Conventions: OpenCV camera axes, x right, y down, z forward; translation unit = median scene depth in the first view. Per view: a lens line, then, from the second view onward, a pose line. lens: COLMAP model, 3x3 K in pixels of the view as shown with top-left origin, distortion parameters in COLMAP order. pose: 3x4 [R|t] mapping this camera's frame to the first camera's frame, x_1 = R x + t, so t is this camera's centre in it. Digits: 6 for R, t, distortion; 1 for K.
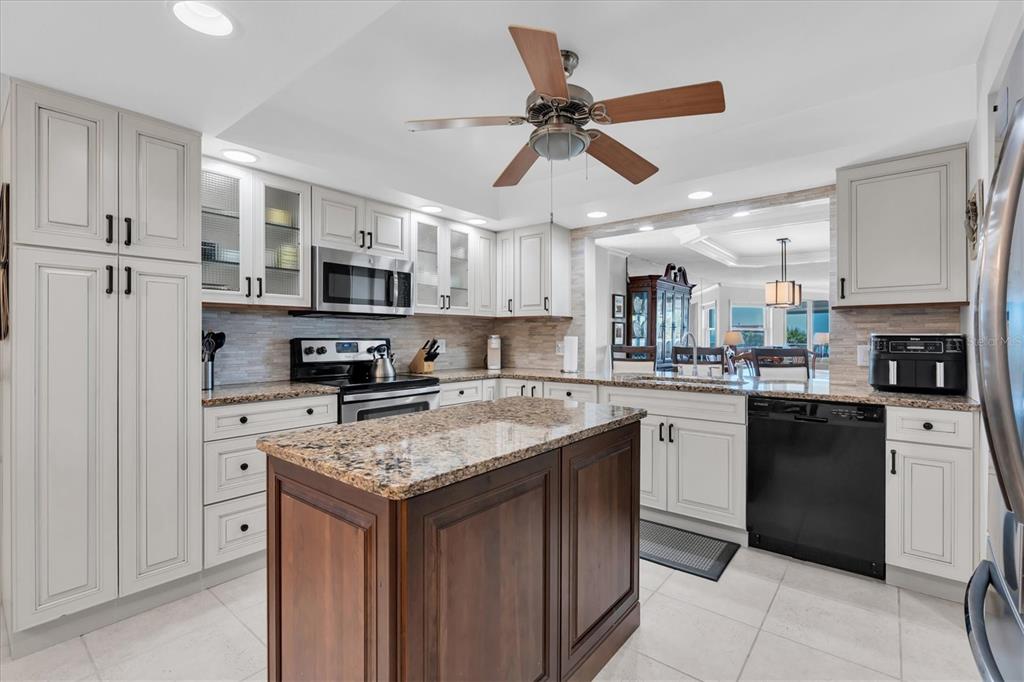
lens RADIAL K [[467.7, 0, 502.4], [0, 467.7, 338.7], [0, 0, 1]] dist [-0.032694, -0.000062]
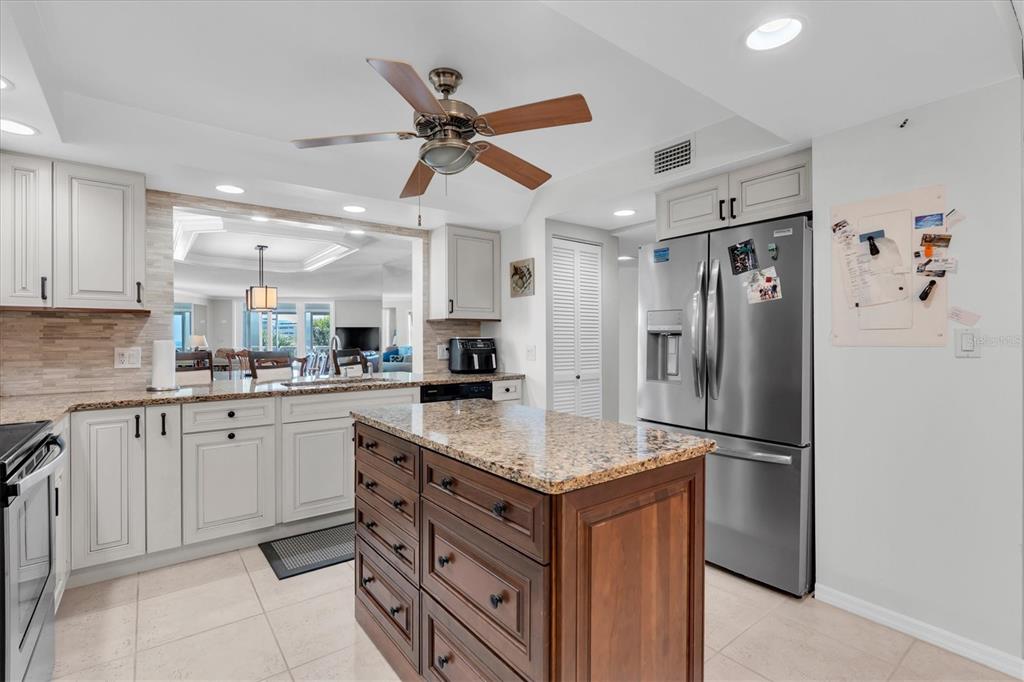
lens RADIAL K [[471.2, 0, 512.0], [0, 471.2, 341.0], [0, 0, 1]] dist [-0.001610, 0.000087]
pose [[0.207377, -0.007219, 0.978234, -0.525286], [0.008010, 0.999952, 0.005682, -0.004291], [-0.978228, 0.006658, 0.207425, 0.379148]]
